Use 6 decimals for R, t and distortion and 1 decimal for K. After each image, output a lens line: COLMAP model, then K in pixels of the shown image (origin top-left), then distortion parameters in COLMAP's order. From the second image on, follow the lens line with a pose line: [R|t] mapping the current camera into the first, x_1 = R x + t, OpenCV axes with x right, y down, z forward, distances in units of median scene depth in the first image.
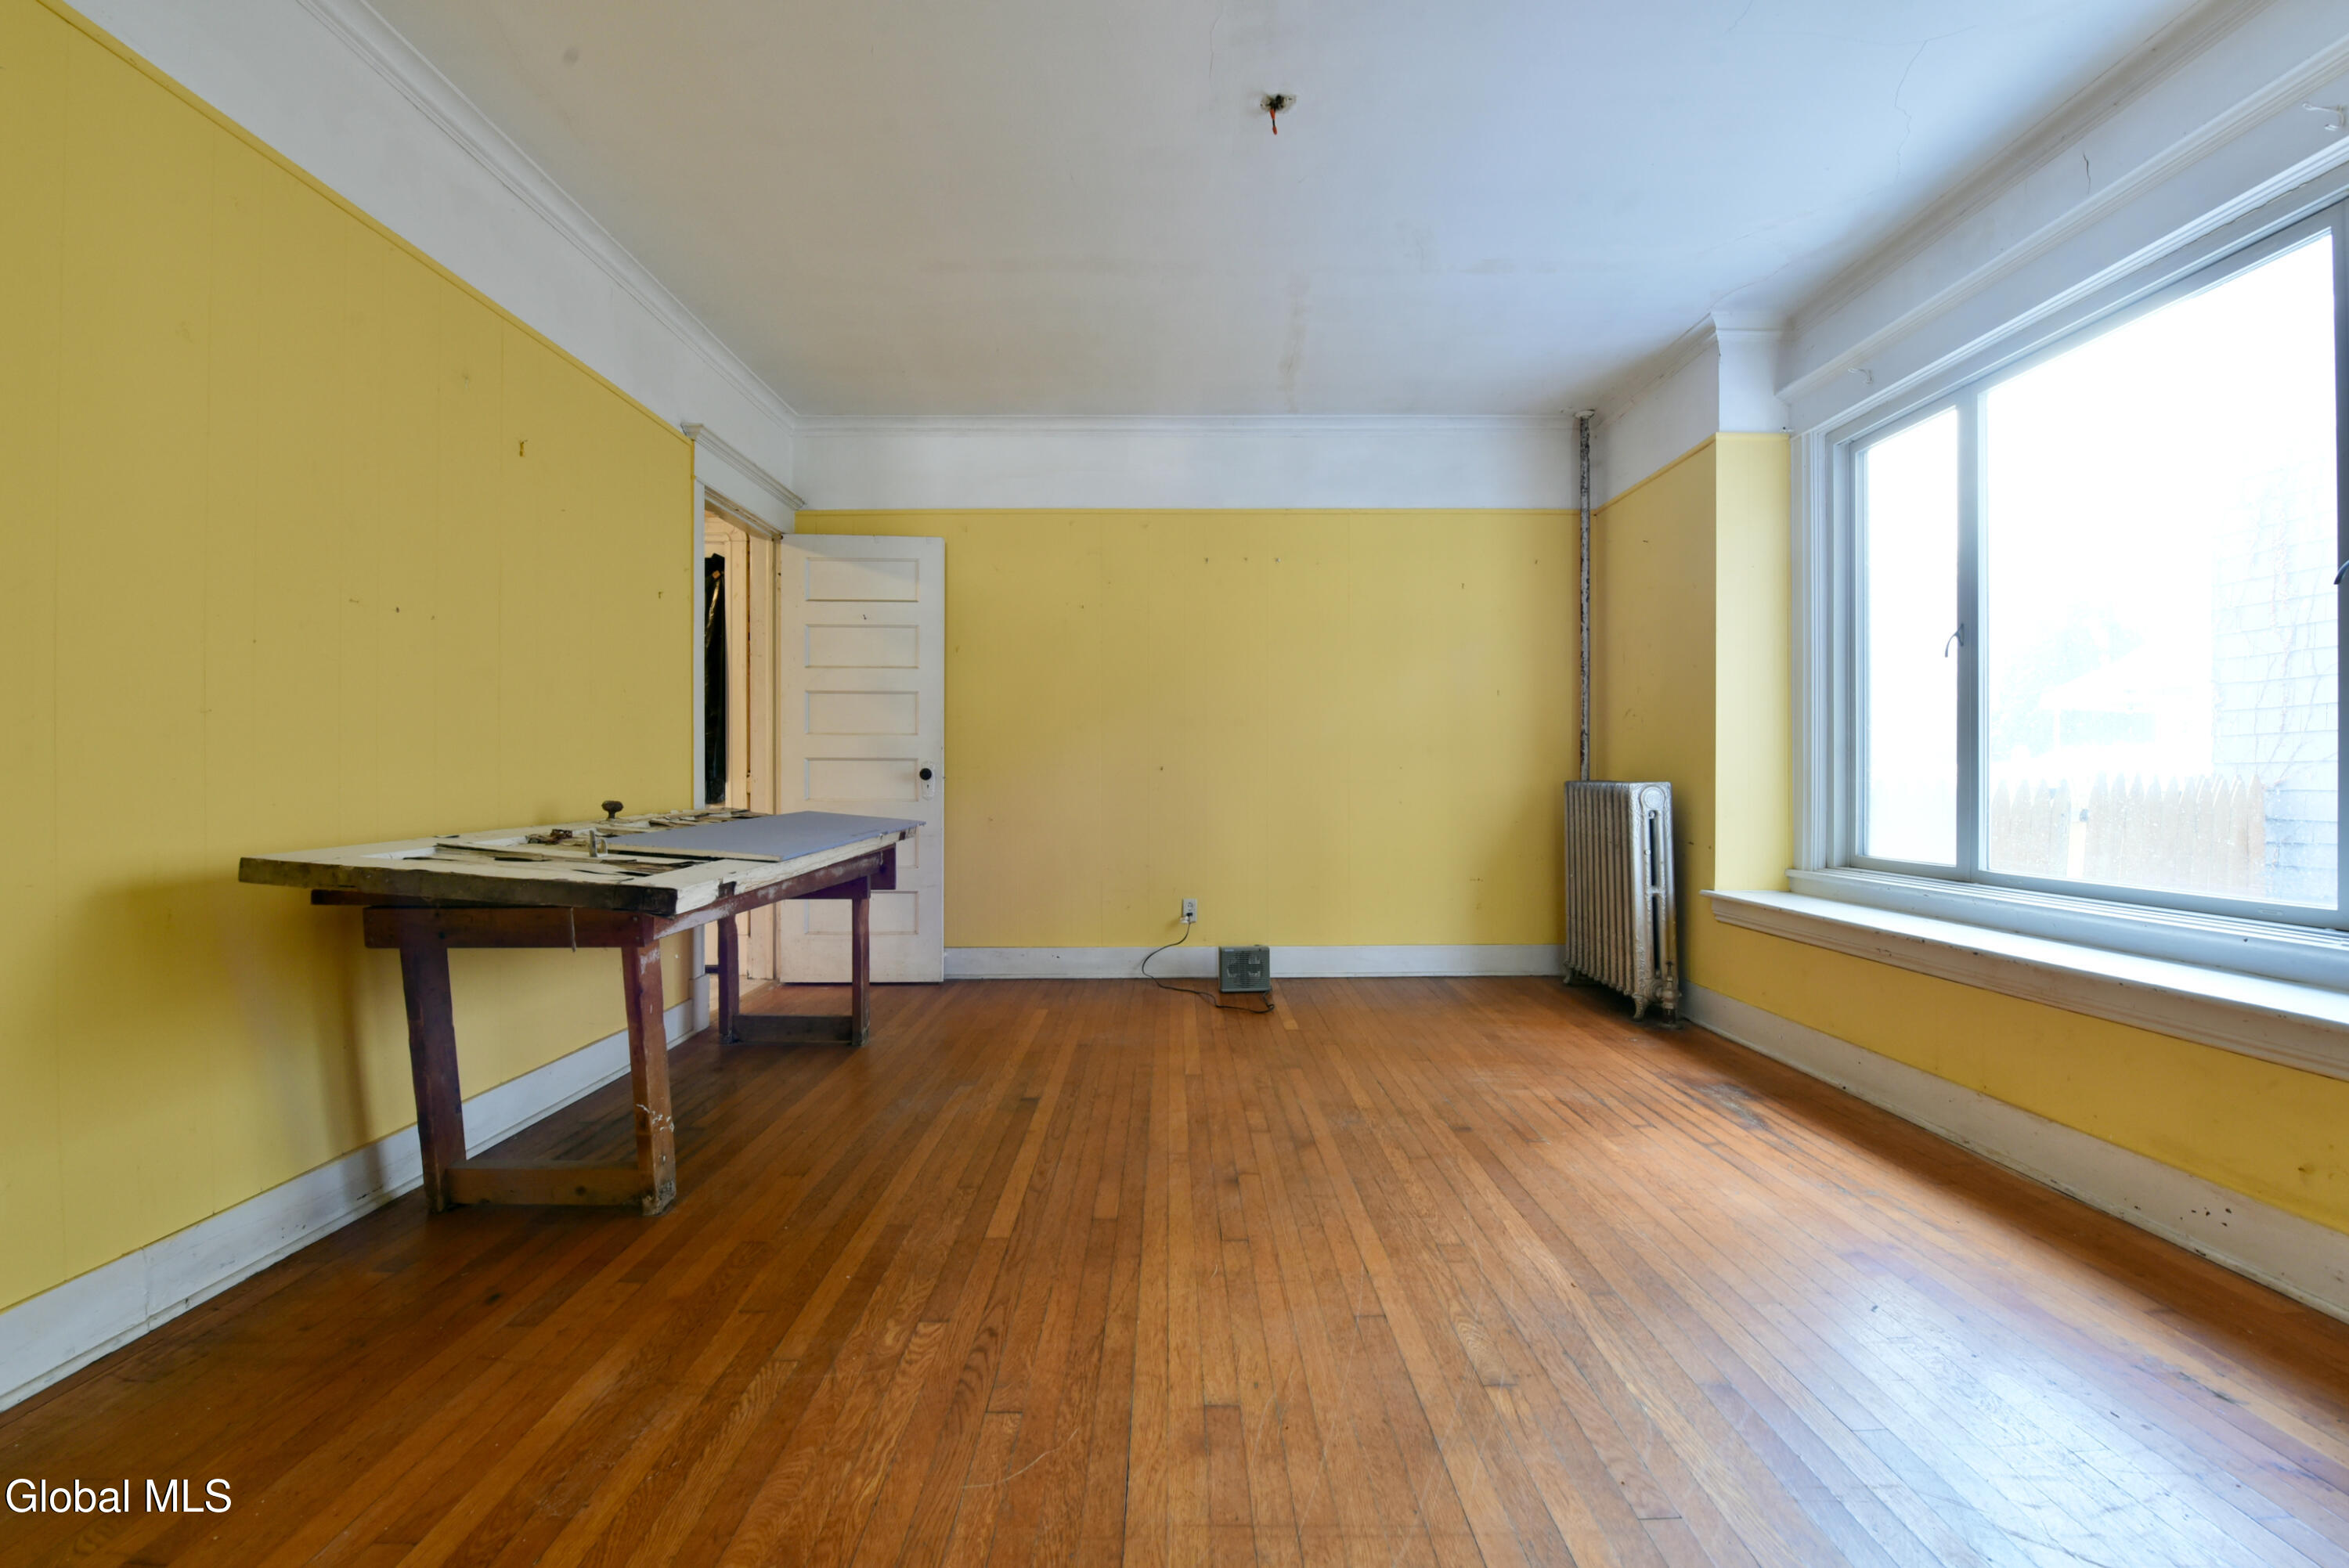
lens RADIAL K [[947.7, 0, 1179.9], [0, 947.7, 783.2], [0, 0, 1]] dist [-0.017462, -0.002184]
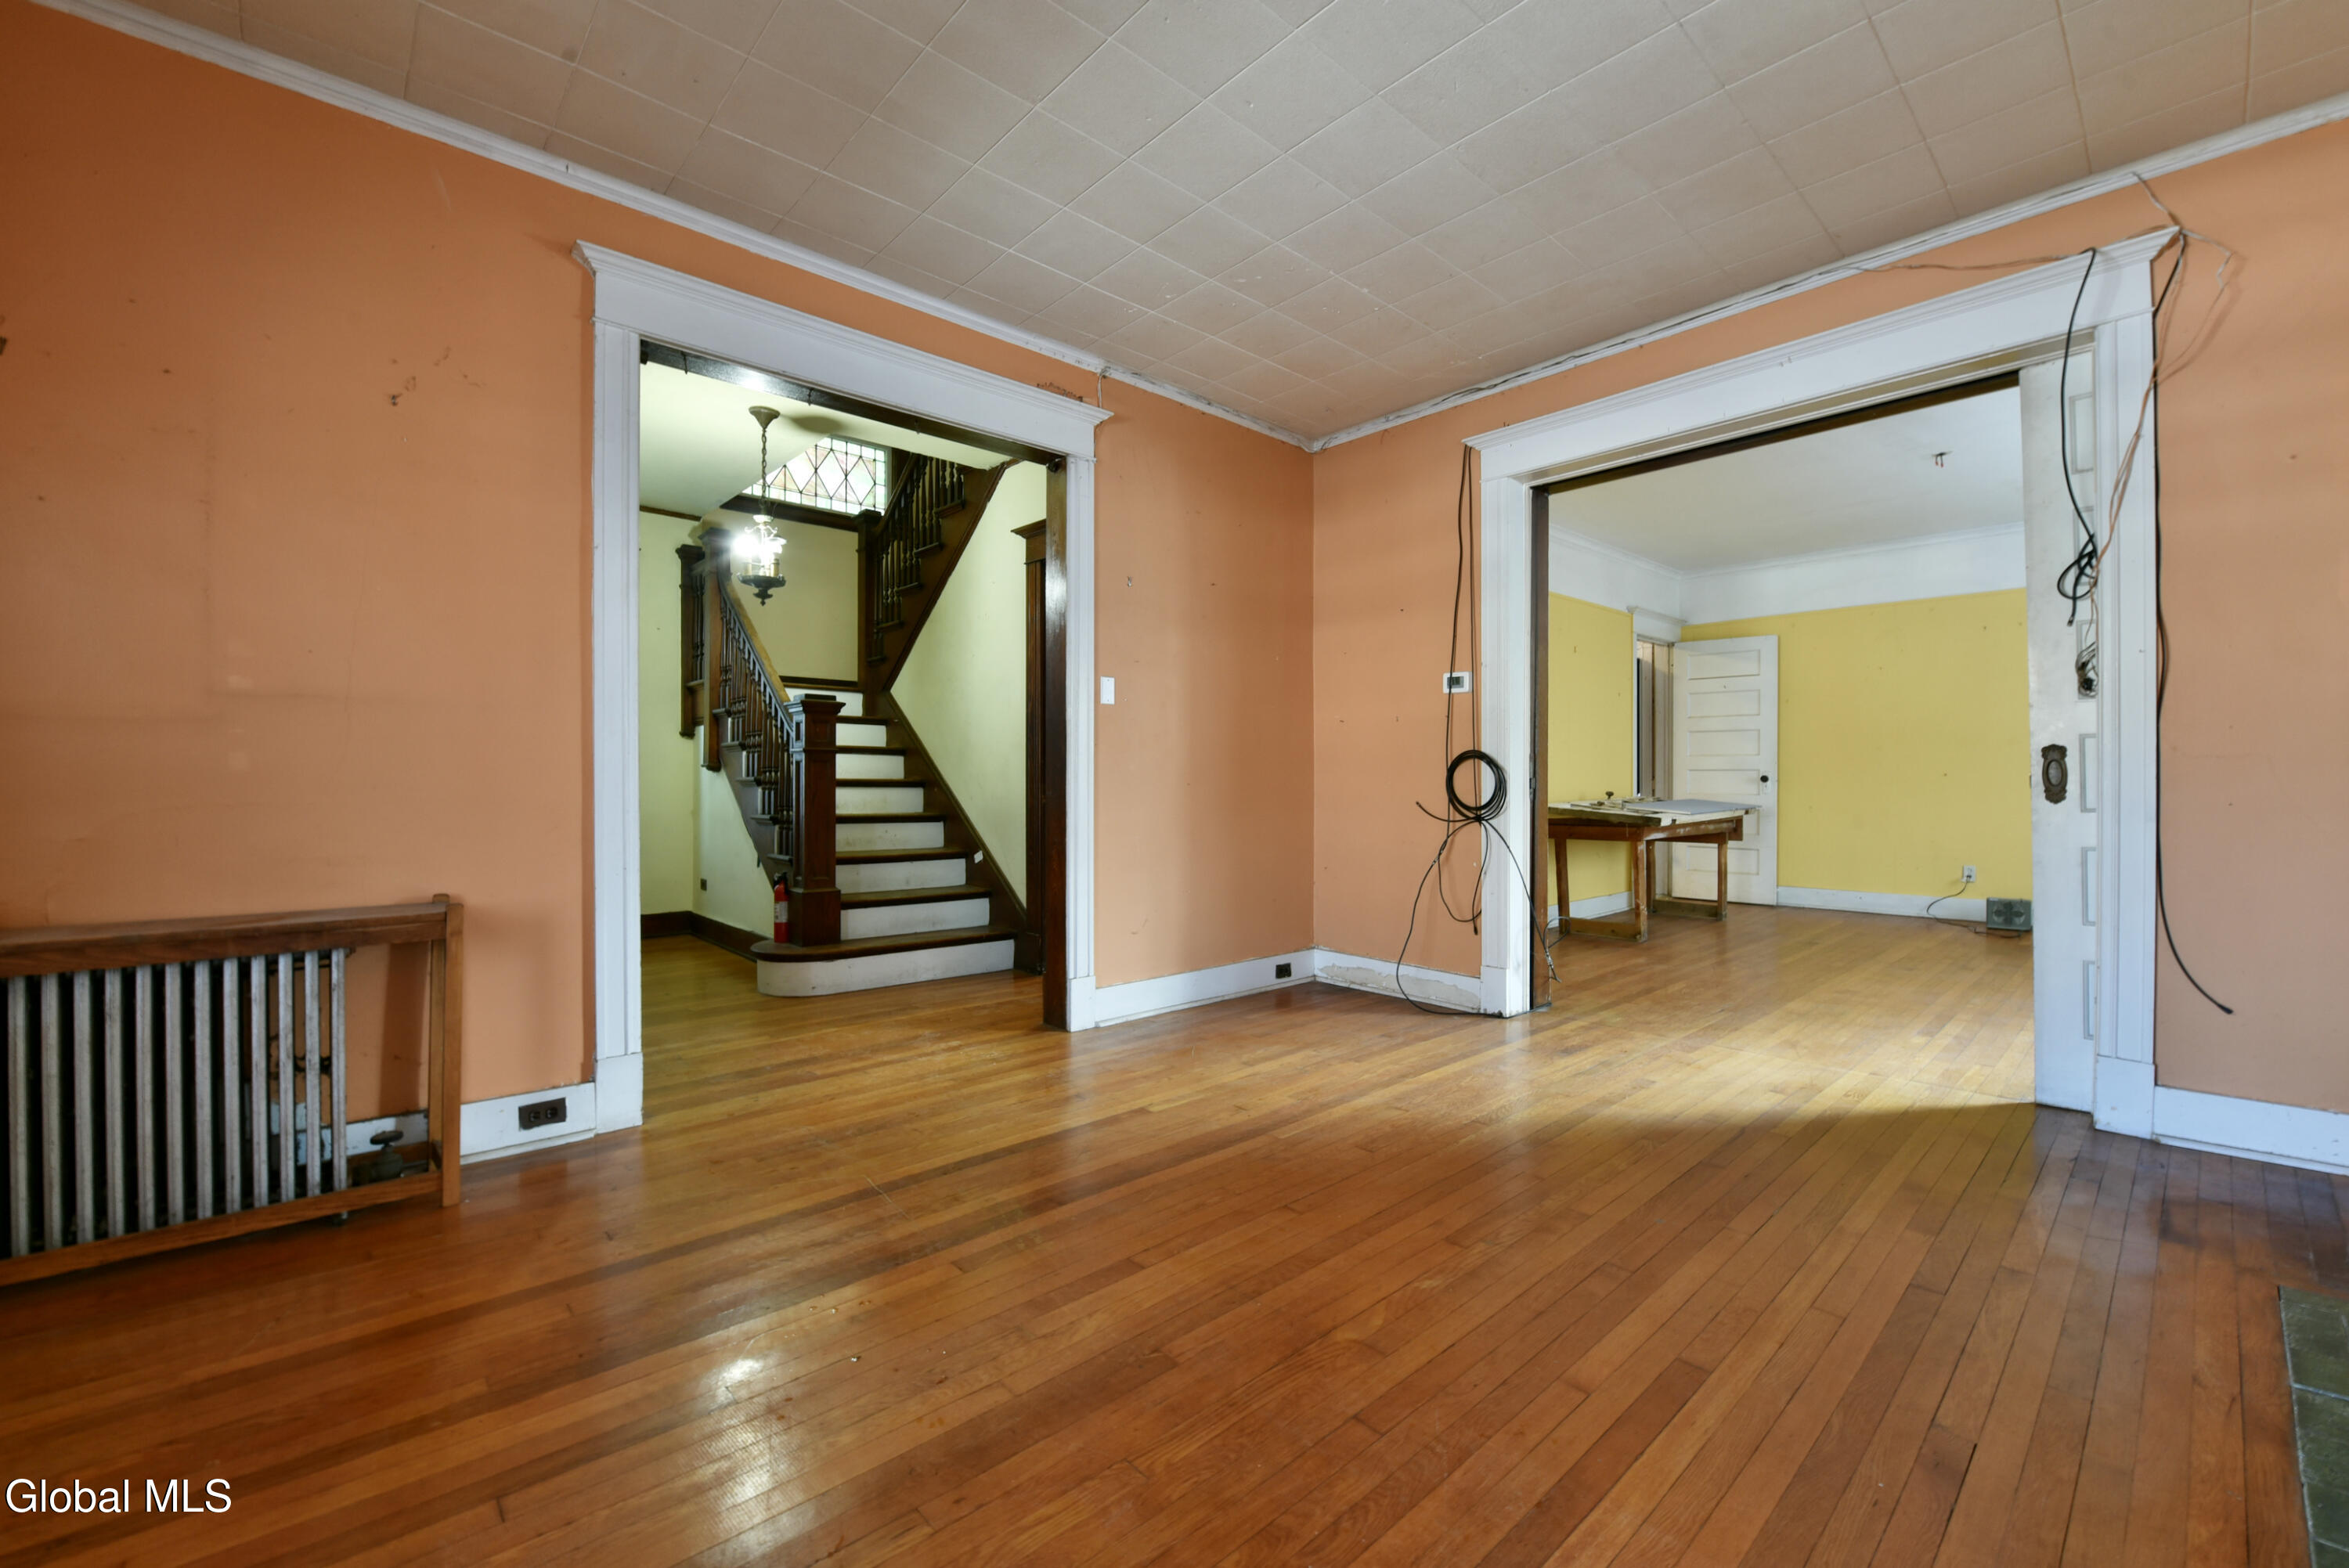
lens RADIAL K [[952.5, 0, 1177.9], [0, 952.5, 779.9], [0, 0, 1]] dist [-0.012901, -0.002833]
pose [[0.665816, 0.001303, -0.746115, 0.325682], [-0.004945, 0.999984, -0.002667, 0.002043], [0.746100, 0.005466, 0.665811, -0.995334]]
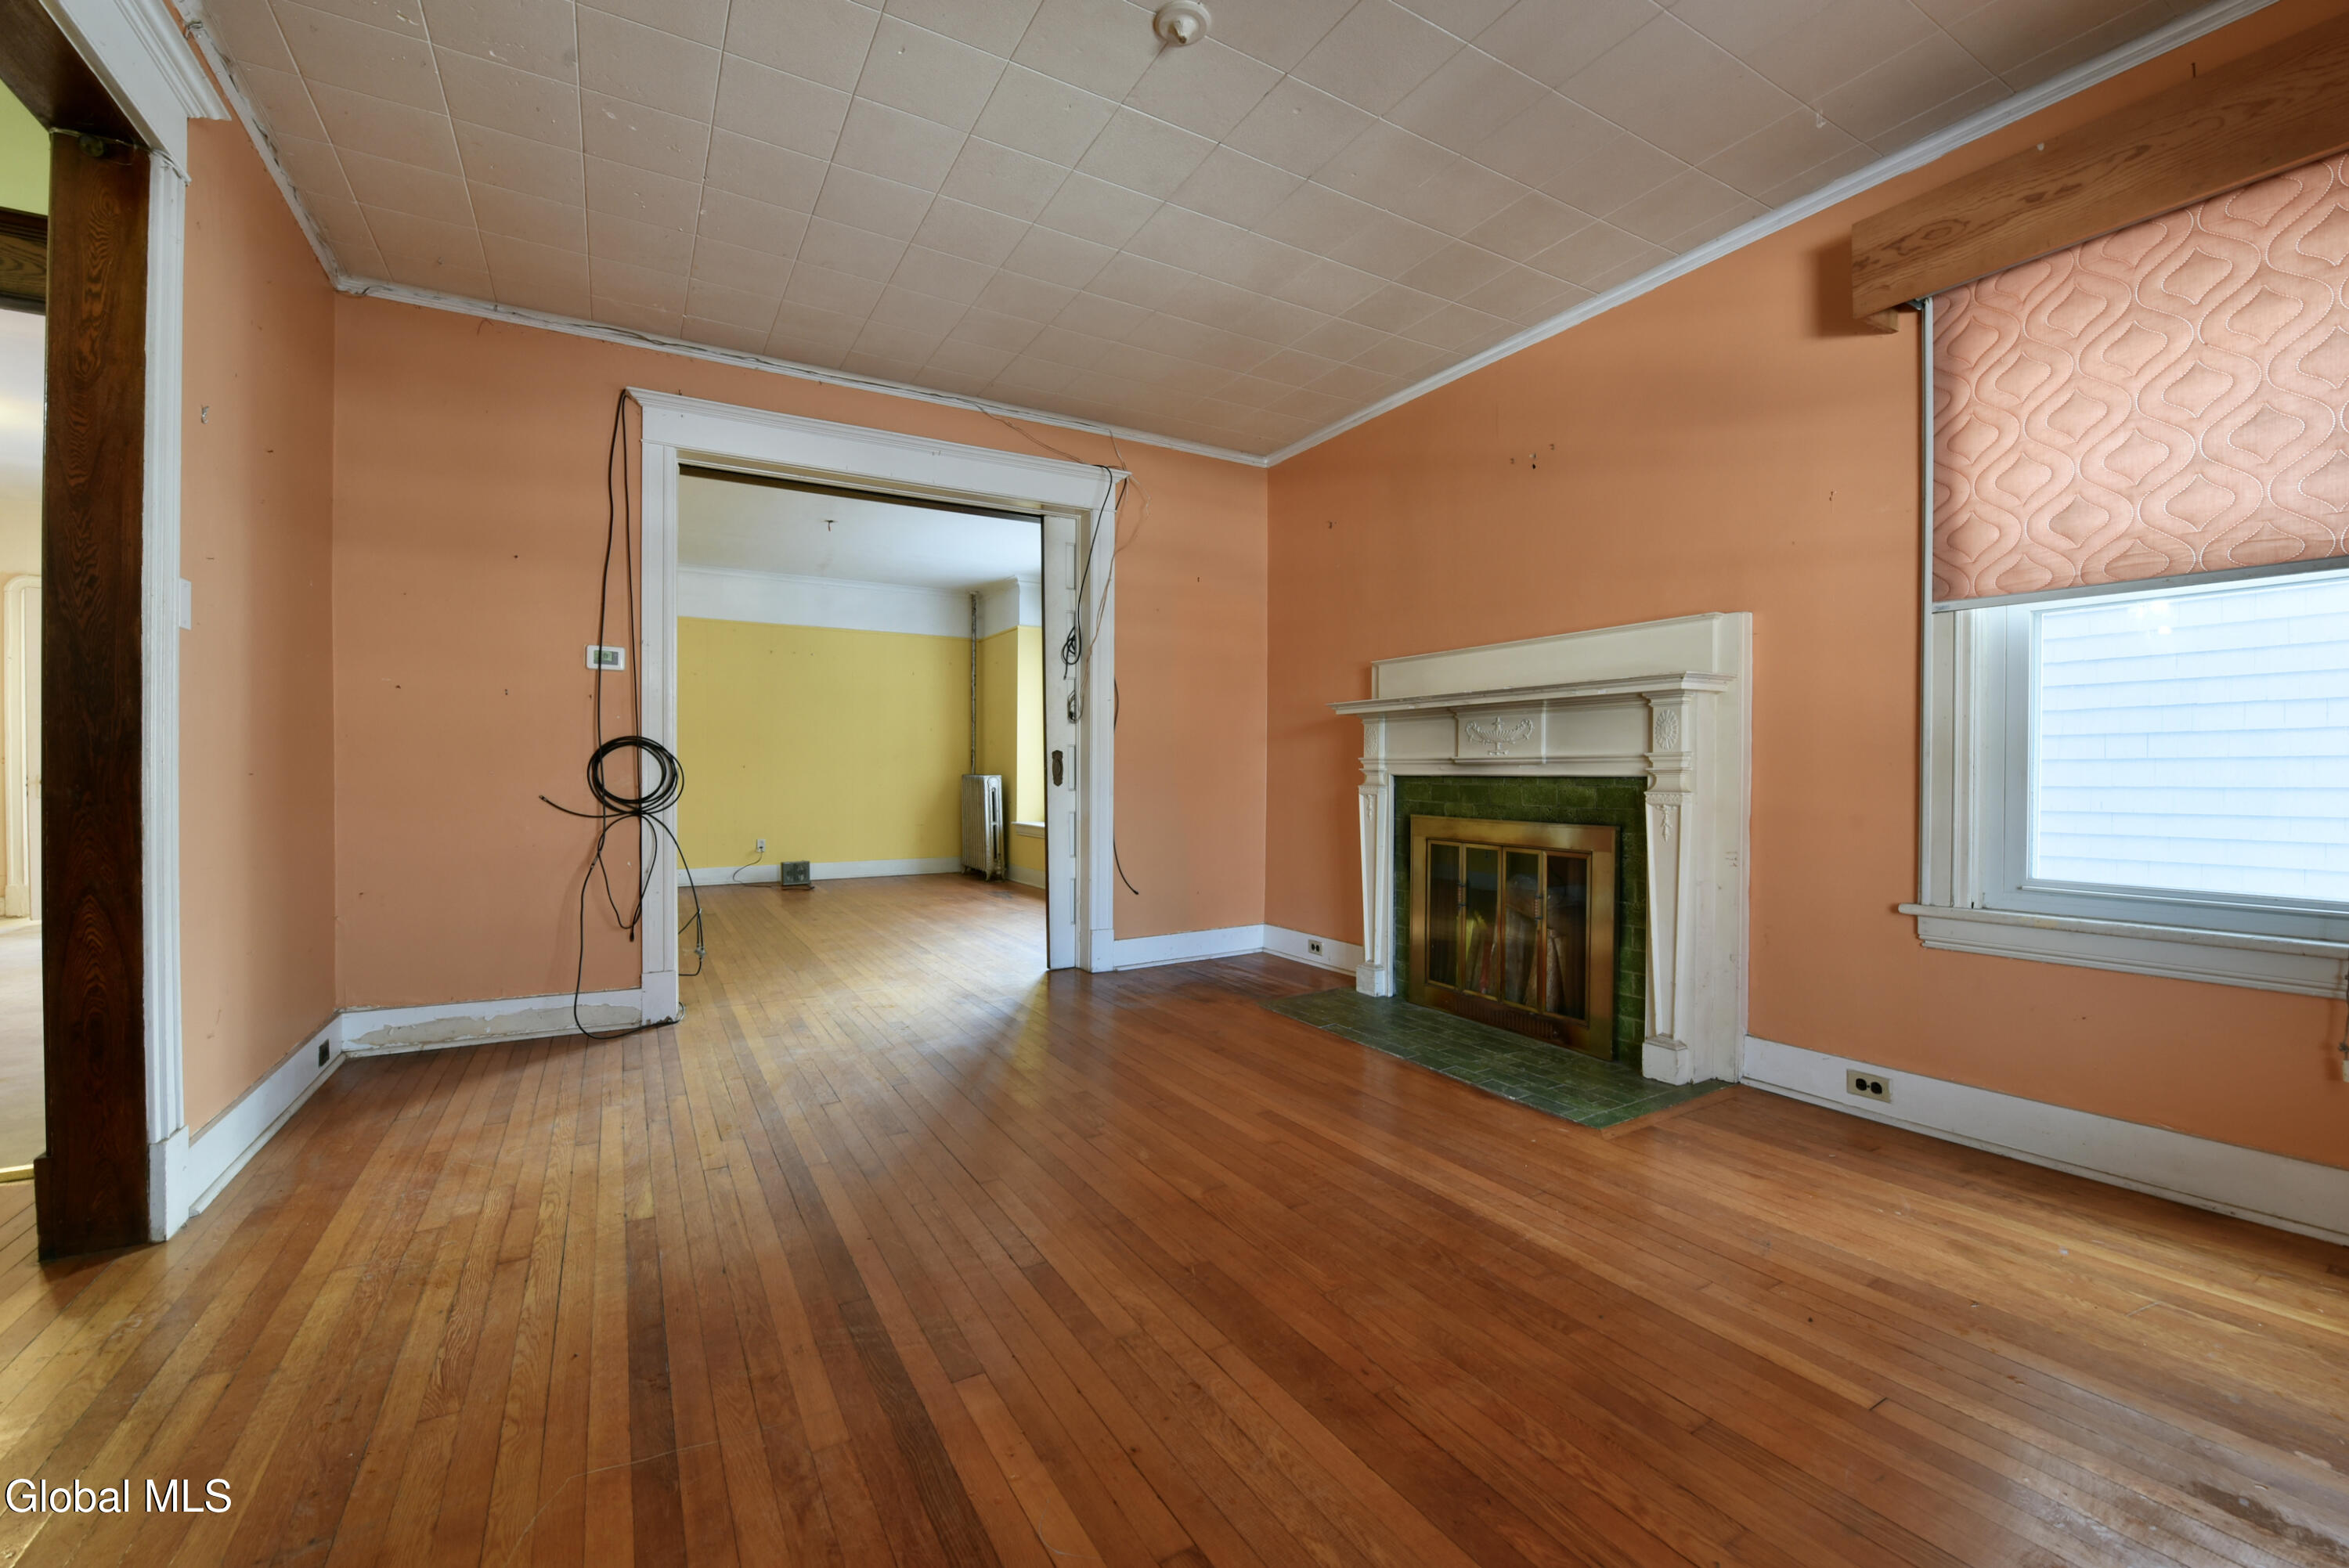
lens RADIAL K [[952.5, 0, 1177.9], [0, 952.5, 779.9], [0, 0, 1]] dist [-0.012901, -0.002833]
pose [[0.866865, 0.001209, 0.498541, -0.238957], [-0.002541, 0.999995, 0.001993, 0.004474], [-0.498536, -0.002995, 0.866864, -1.137293]]
